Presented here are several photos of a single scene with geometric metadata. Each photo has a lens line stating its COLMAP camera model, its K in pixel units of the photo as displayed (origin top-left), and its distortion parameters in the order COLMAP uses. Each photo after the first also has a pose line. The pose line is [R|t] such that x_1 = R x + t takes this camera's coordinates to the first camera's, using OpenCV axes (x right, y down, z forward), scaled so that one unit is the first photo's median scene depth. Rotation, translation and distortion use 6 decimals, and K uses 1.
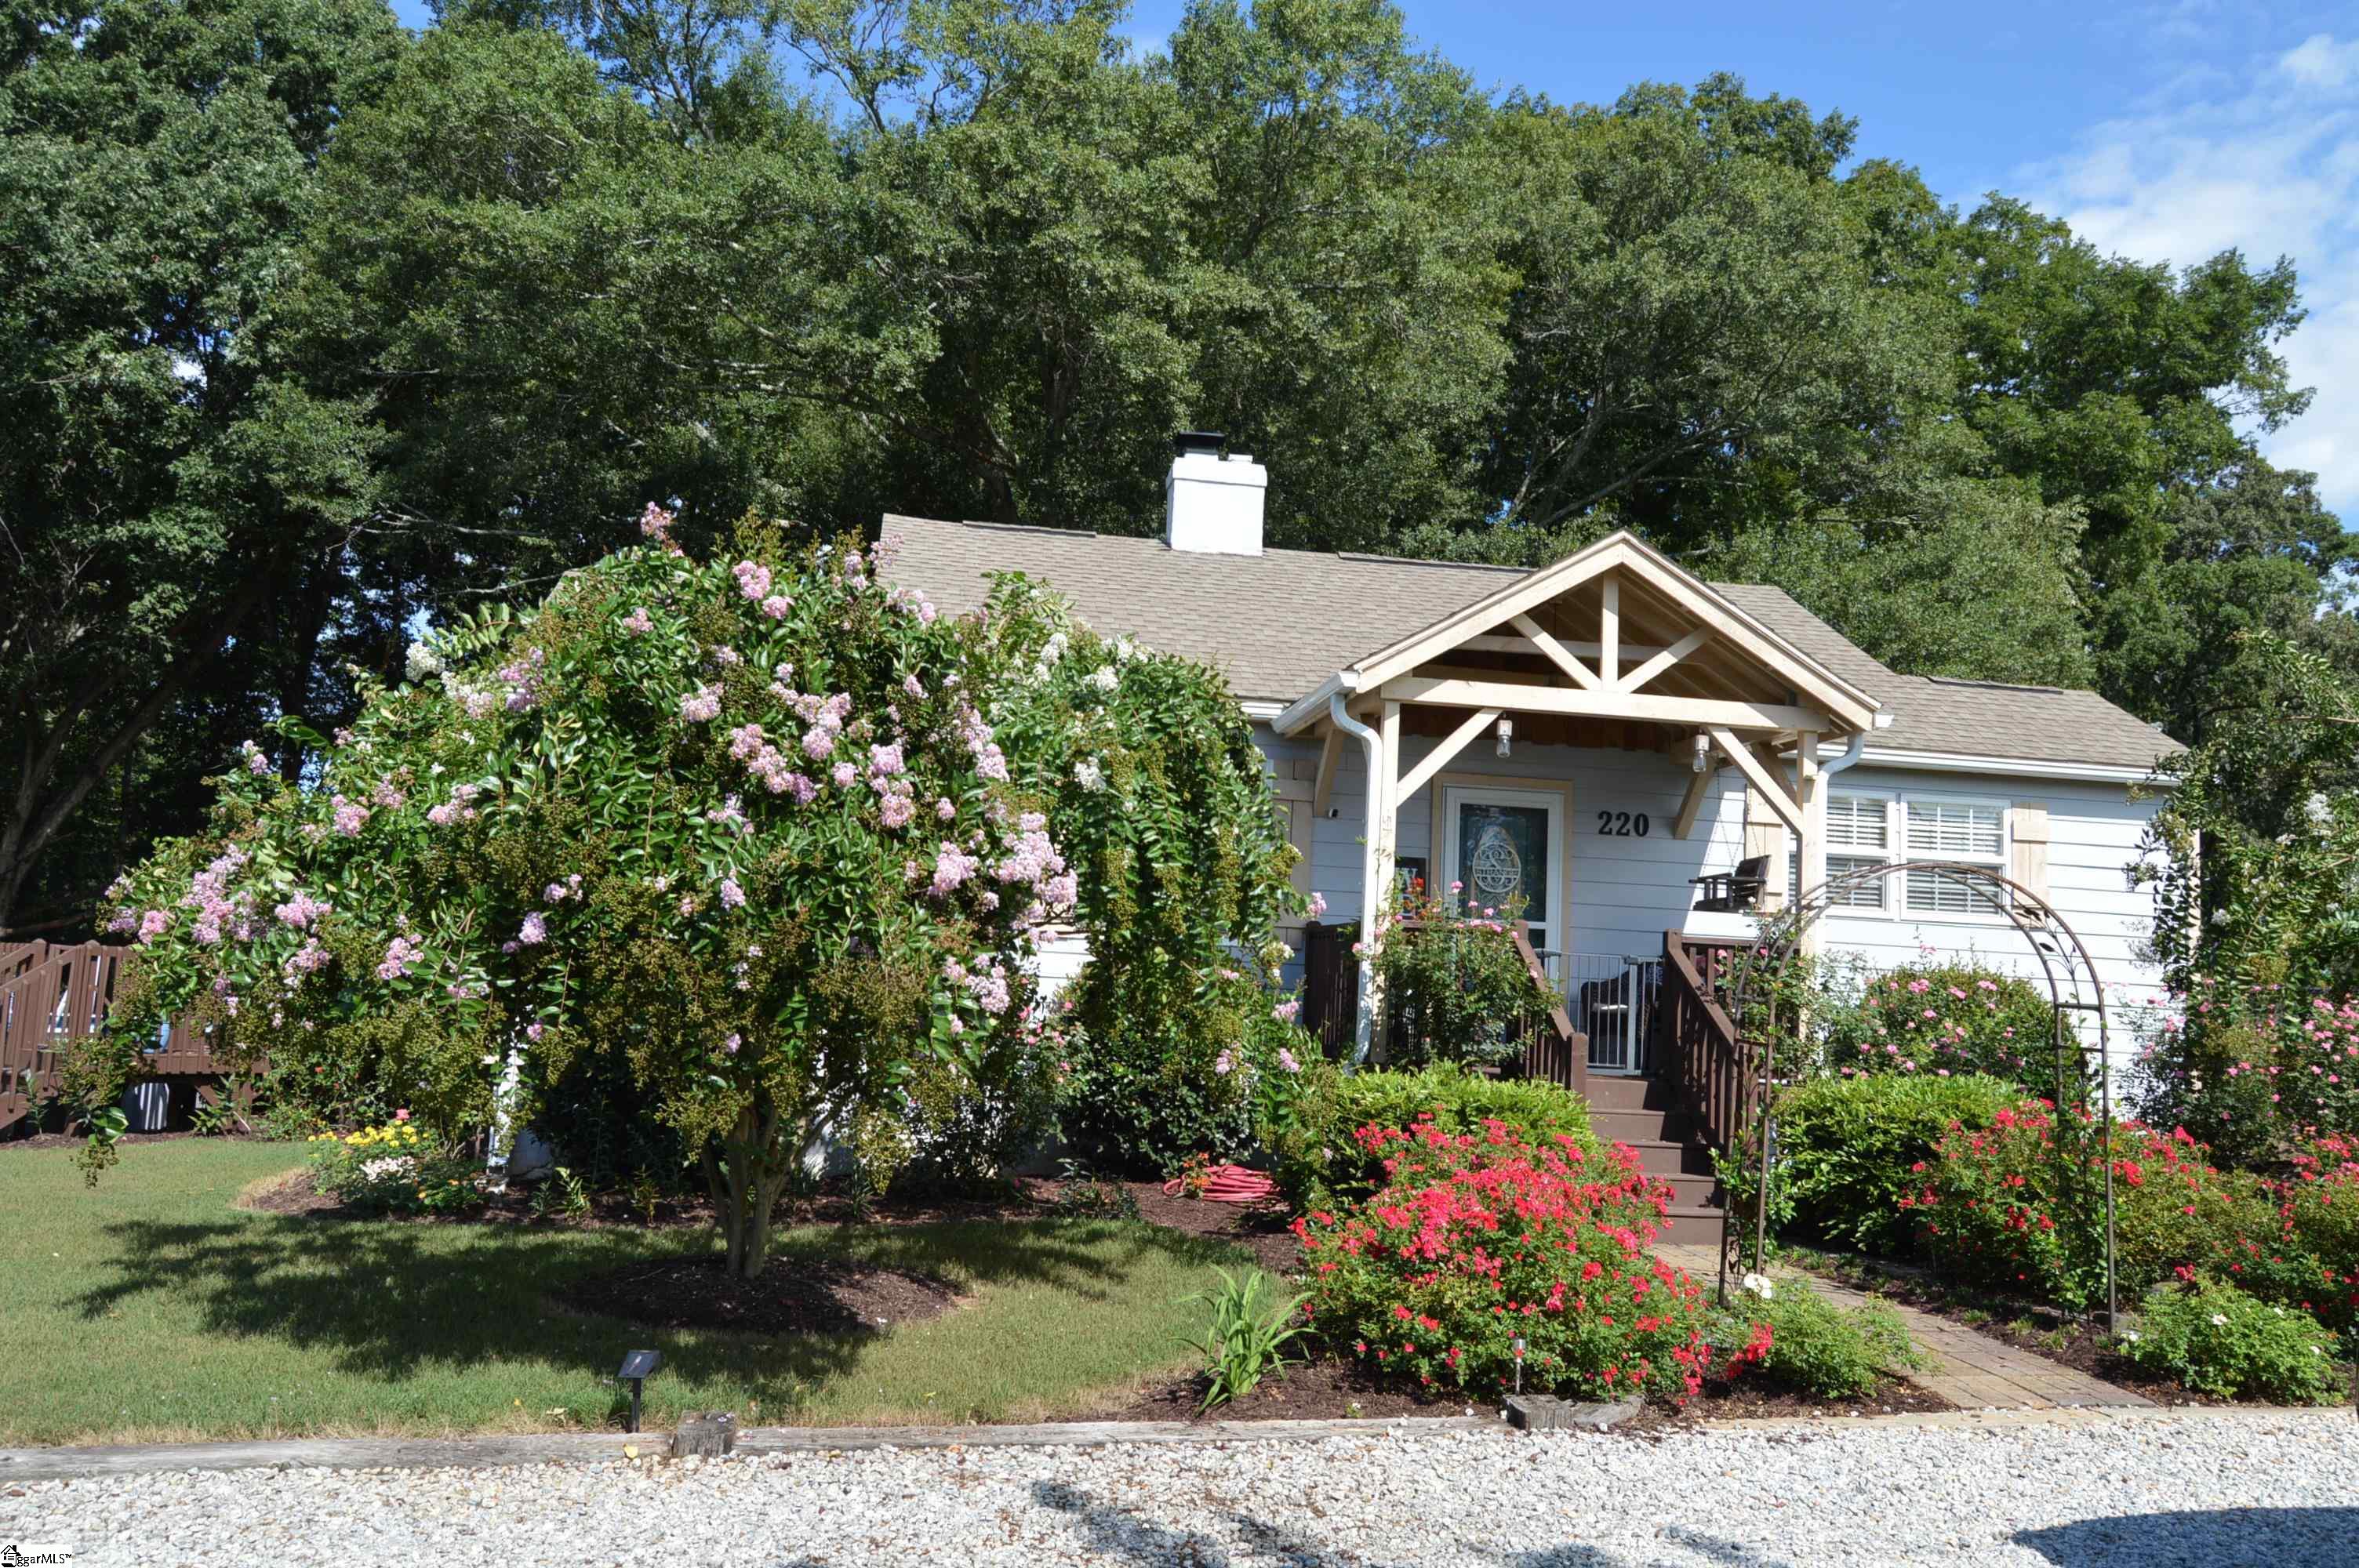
lens RADIAL K [[1871.6, 0, 1192.9], [0, 1871.6, 792.5], [0, 0, 1]] dist [-0.010729, 0.006035]
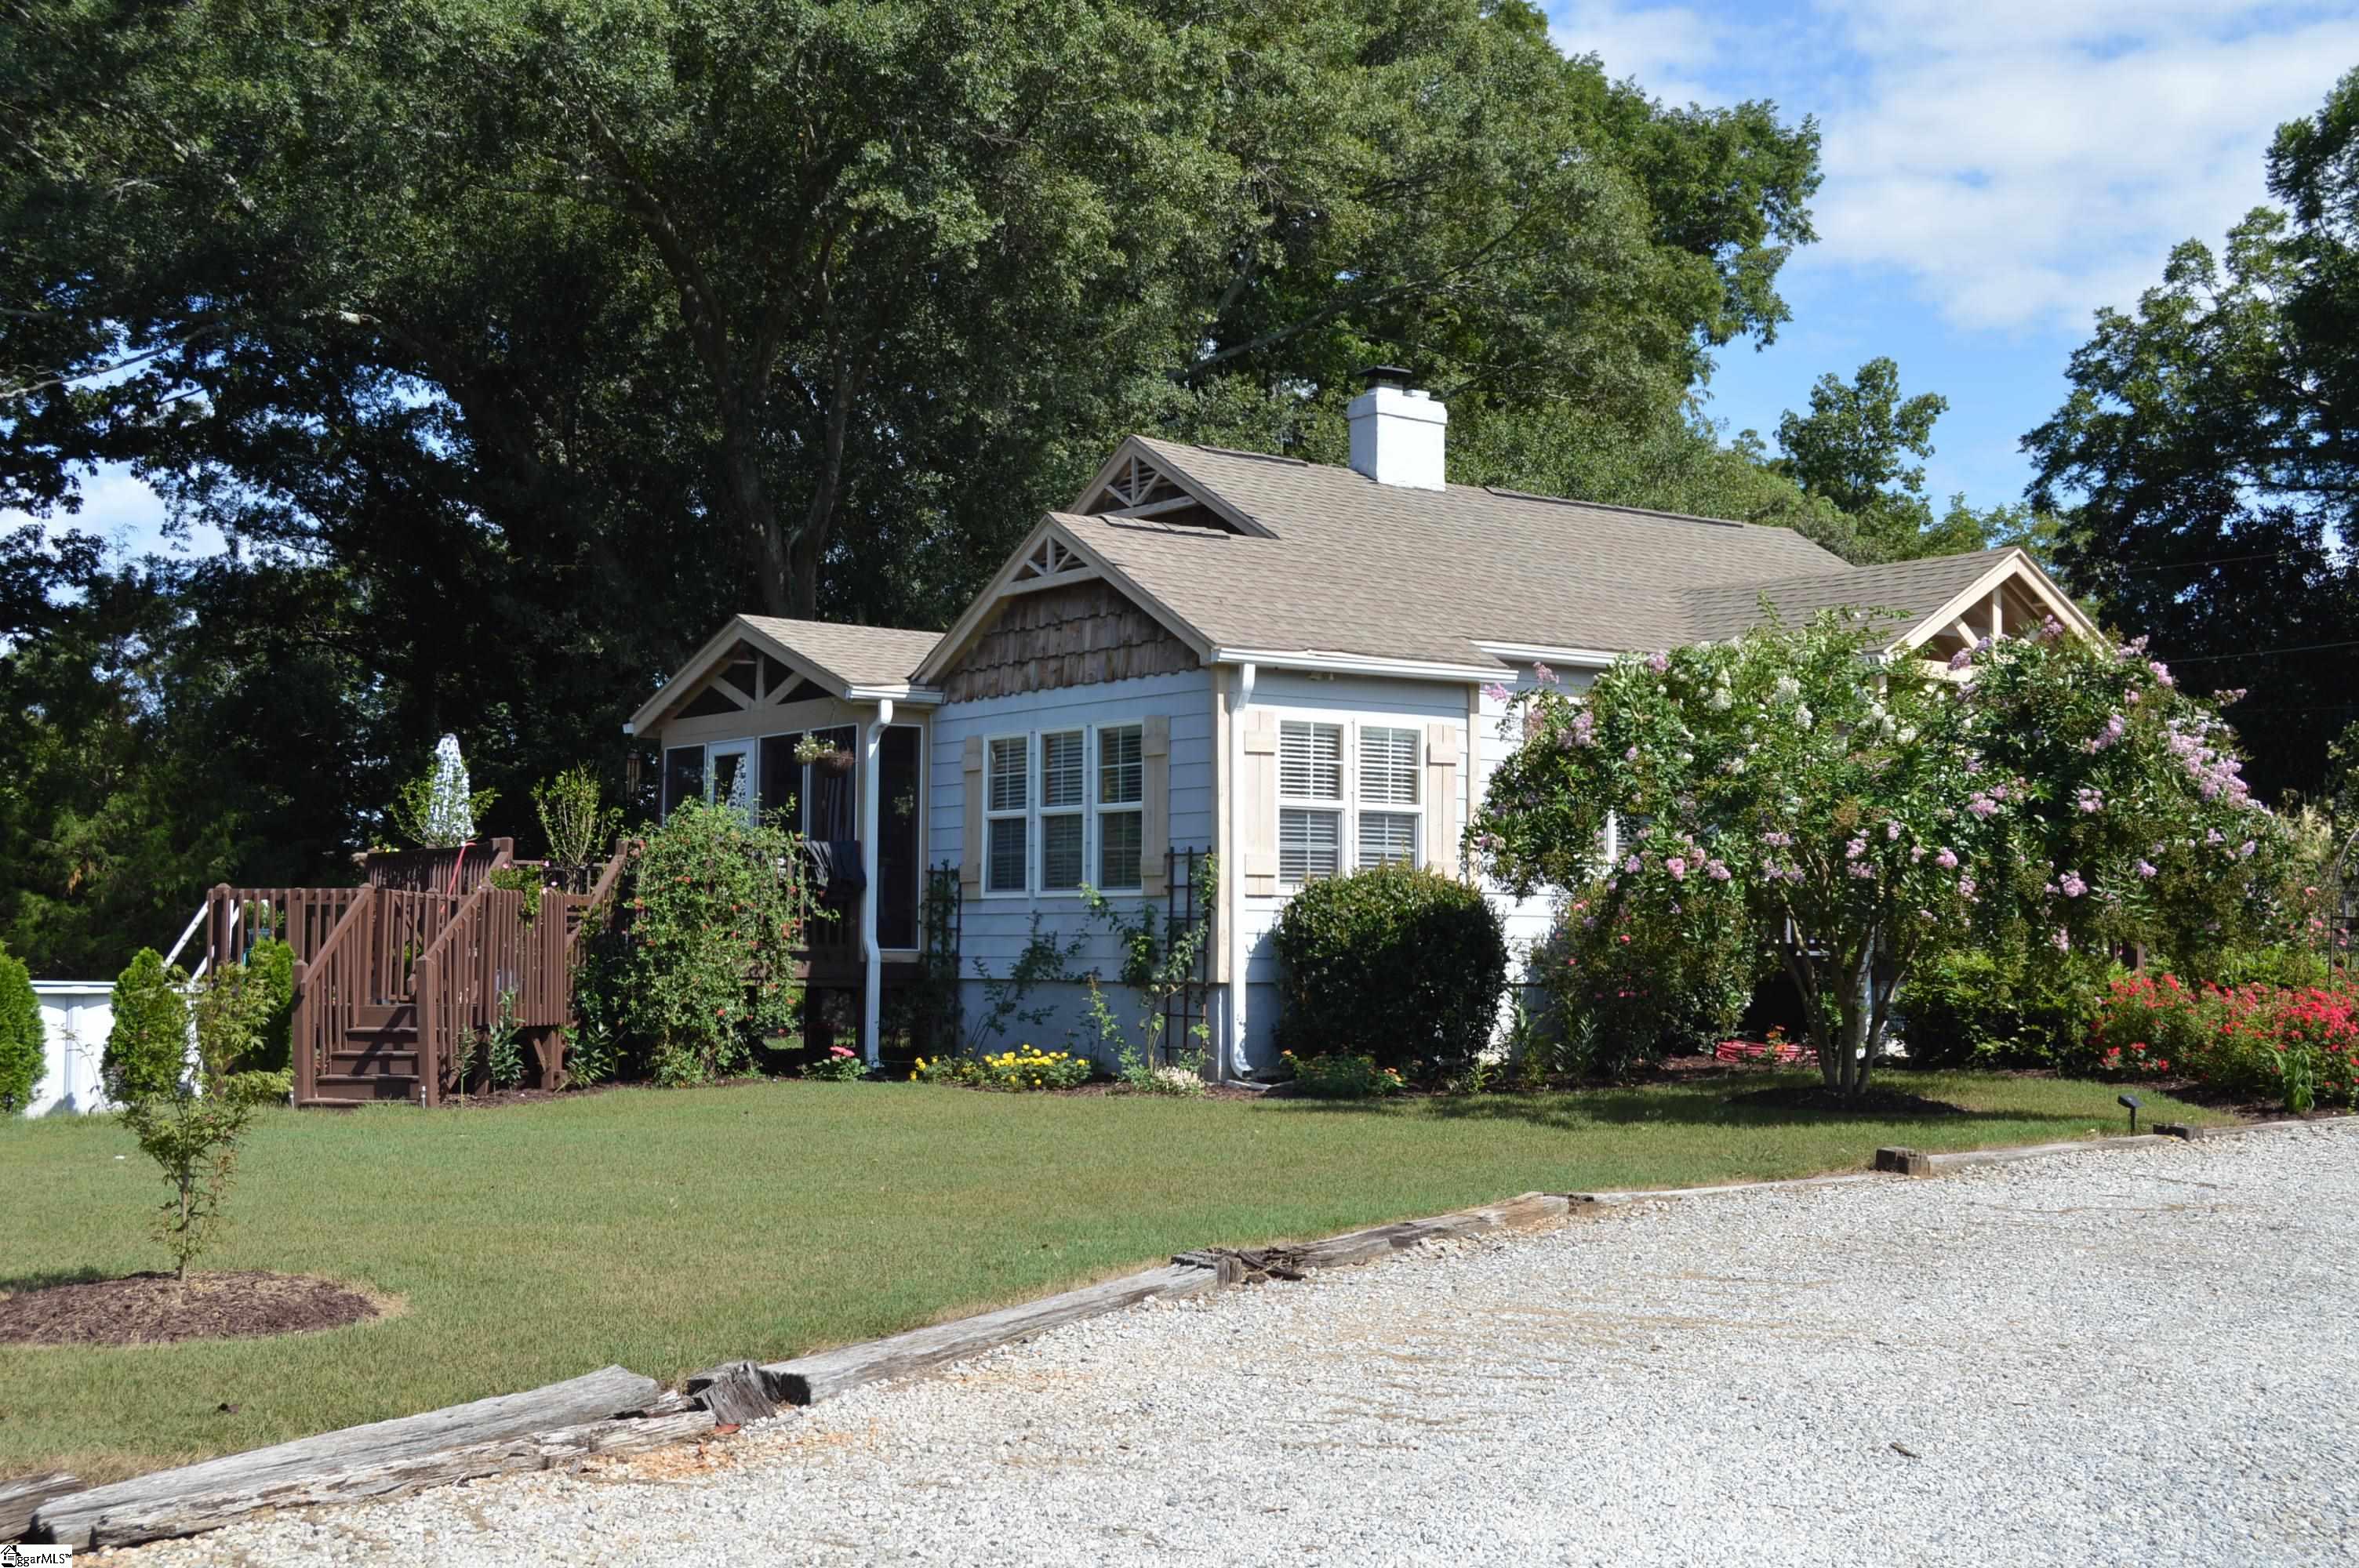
lens RADIAL K [[2864.2, 0, 1179.5], [0, 2864.2, 784.0], [0, 0, 1]] dist [-0.013509, -0.003605]
pose [[0.882826, -0.008909, 0.469616, -0.521222], [-0.021471, 0.998009, 0.059297, -0.033569], [-0.469209, -0.062432, 0.880877, -0.216275]]
